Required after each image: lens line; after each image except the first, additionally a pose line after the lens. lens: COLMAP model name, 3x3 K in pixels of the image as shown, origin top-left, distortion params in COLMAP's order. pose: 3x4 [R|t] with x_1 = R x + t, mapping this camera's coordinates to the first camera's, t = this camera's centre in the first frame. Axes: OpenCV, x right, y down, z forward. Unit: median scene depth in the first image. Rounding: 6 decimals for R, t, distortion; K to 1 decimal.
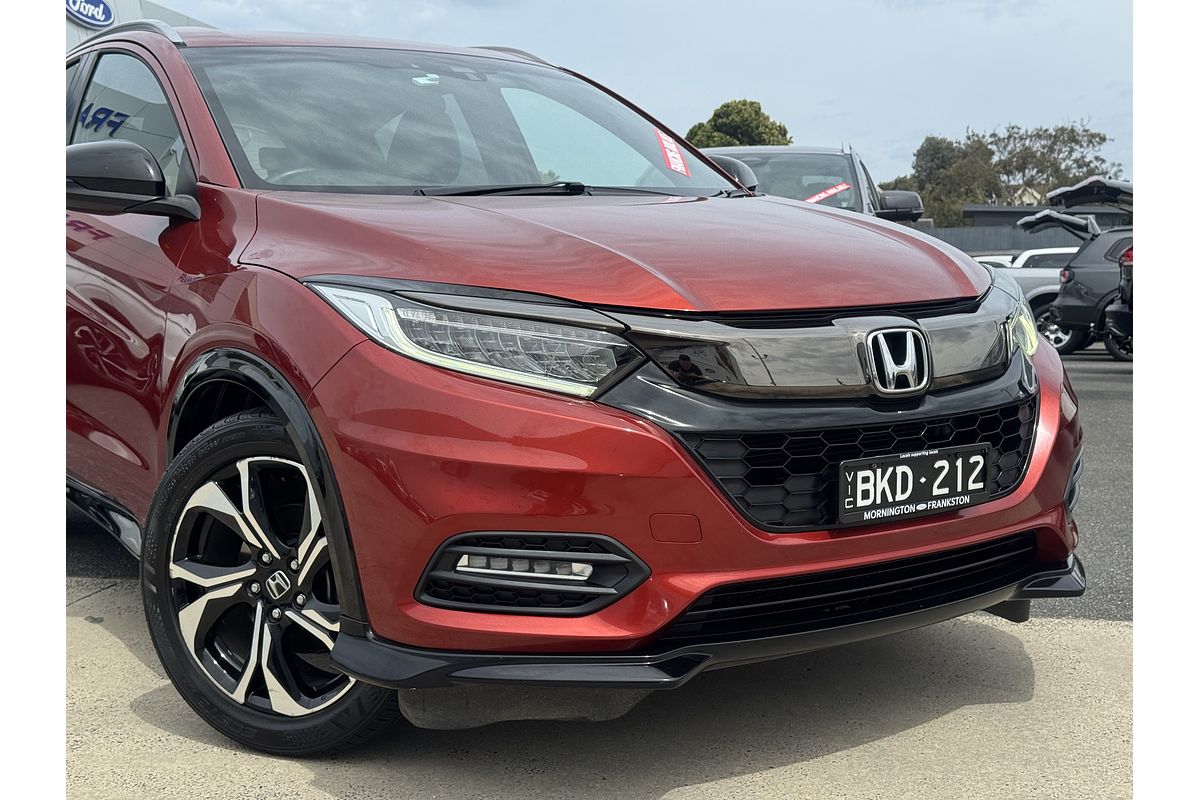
lens RADIAL K [[1414.4, 0, 600.8], [0, 1414.4, 418.9], [0, 0, 1]] dist [0.210930, -0.387519]
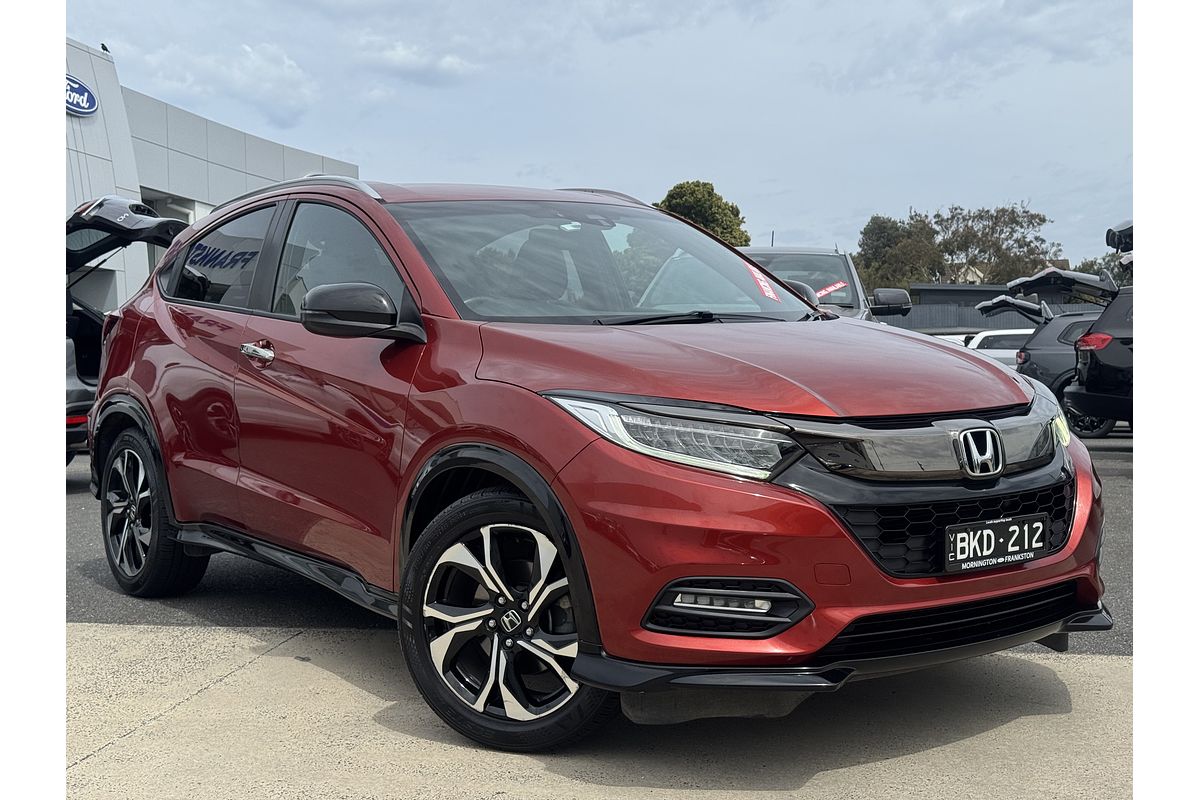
lens RADIAL K [[1414.4, 0, 600.8], [0, 1414.4, 418.9], [0, 0, 1]] dist [0.210930, -0.387519]
pose [[0.999408, -0.001251, 0.034370, -0.192477], [0.003031, 0.998654, -0.051786, -0.002703], [-0.034259, 0.051860, 0.998067, -0.338117]]
